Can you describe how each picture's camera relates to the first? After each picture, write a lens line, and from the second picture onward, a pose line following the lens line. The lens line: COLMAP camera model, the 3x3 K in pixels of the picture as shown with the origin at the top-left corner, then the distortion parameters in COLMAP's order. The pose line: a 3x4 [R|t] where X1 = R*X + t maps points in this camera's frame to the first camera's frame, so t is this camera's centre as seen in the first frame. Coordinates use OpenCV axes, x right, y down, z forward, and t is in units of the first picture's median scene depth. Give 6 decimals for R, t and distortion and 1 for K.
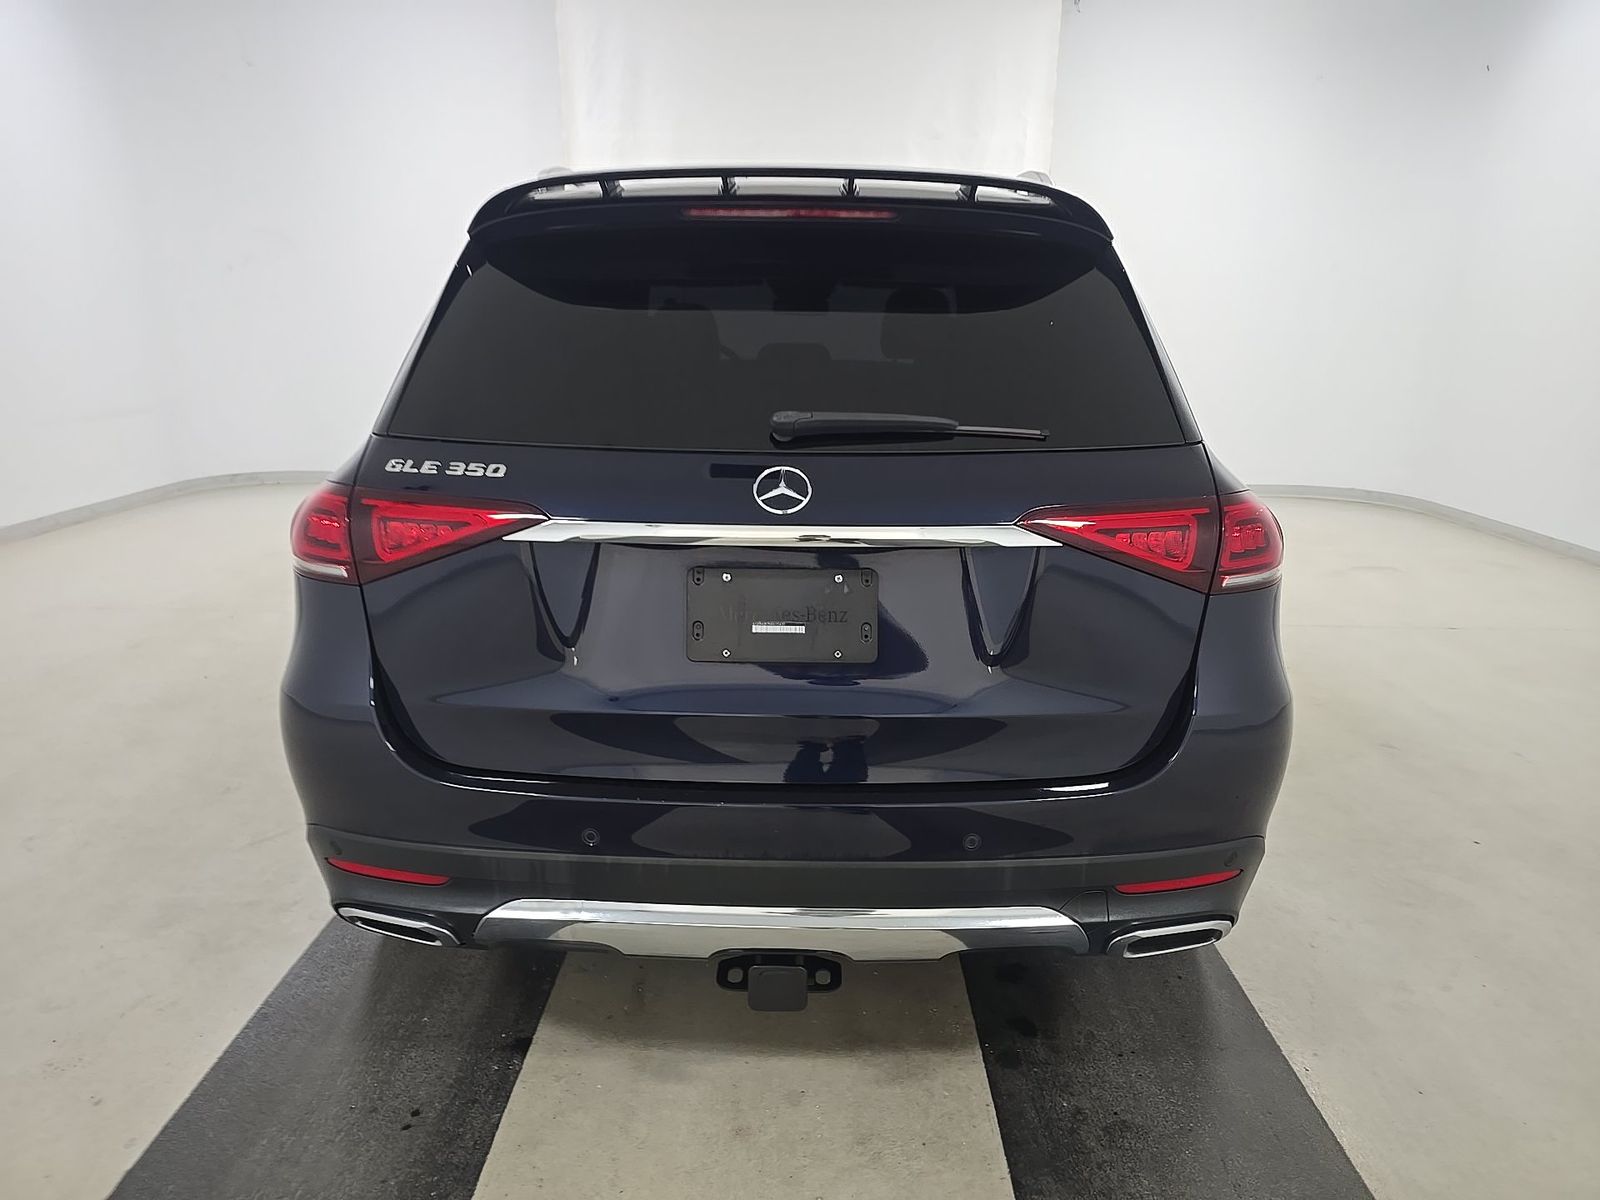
lens RADIAL K [[1118.8, 0, 800.0], [0, 1118.8, 600.0], [0, 0, 1]] dist [-0.005232, -0.007607]
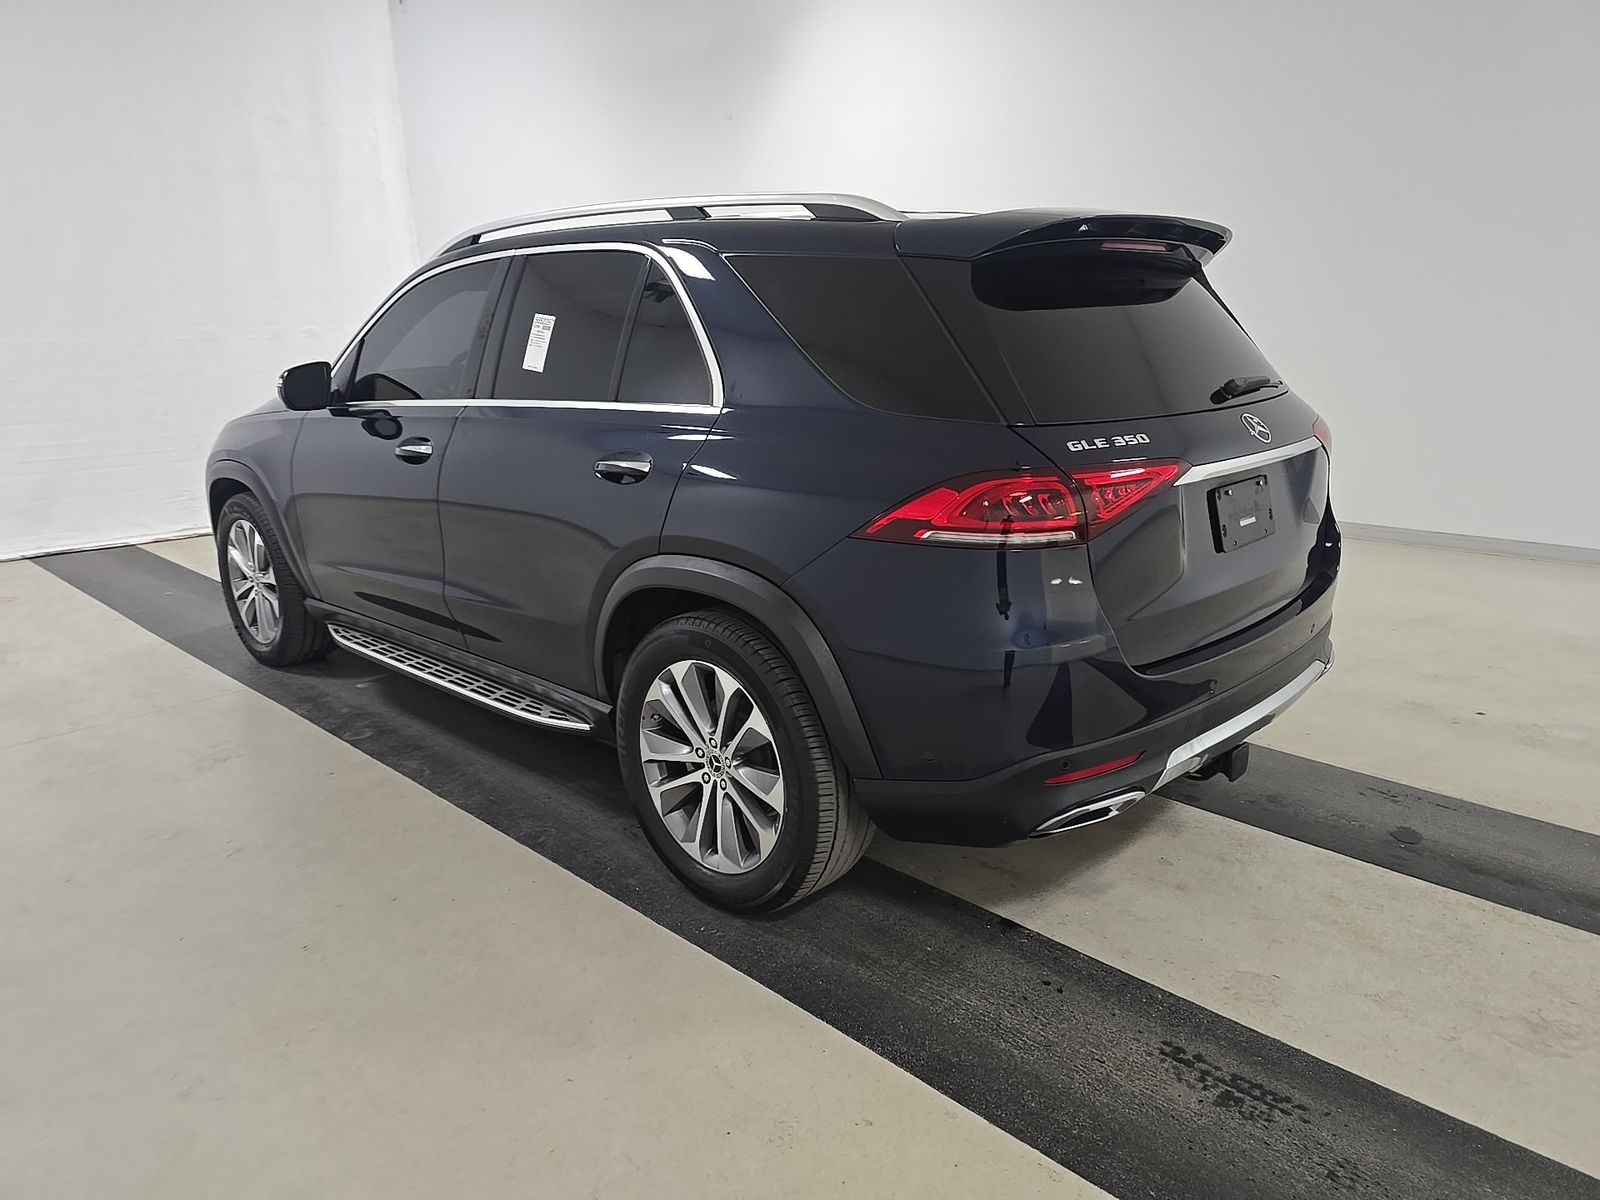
lens RADIAL K [[1118.8, 0, 800.0], [0, 1118.8, 600.0], [0, 0, 1]] dist [-0.005232, -0.007607]
pose [[0.676536, -0.204425, 0.707467, -1.262104], [0.199179, 0.975686, 0.091458, -0.107626], [-0.708962, 0.079038, 0.700804, 0.297291]]
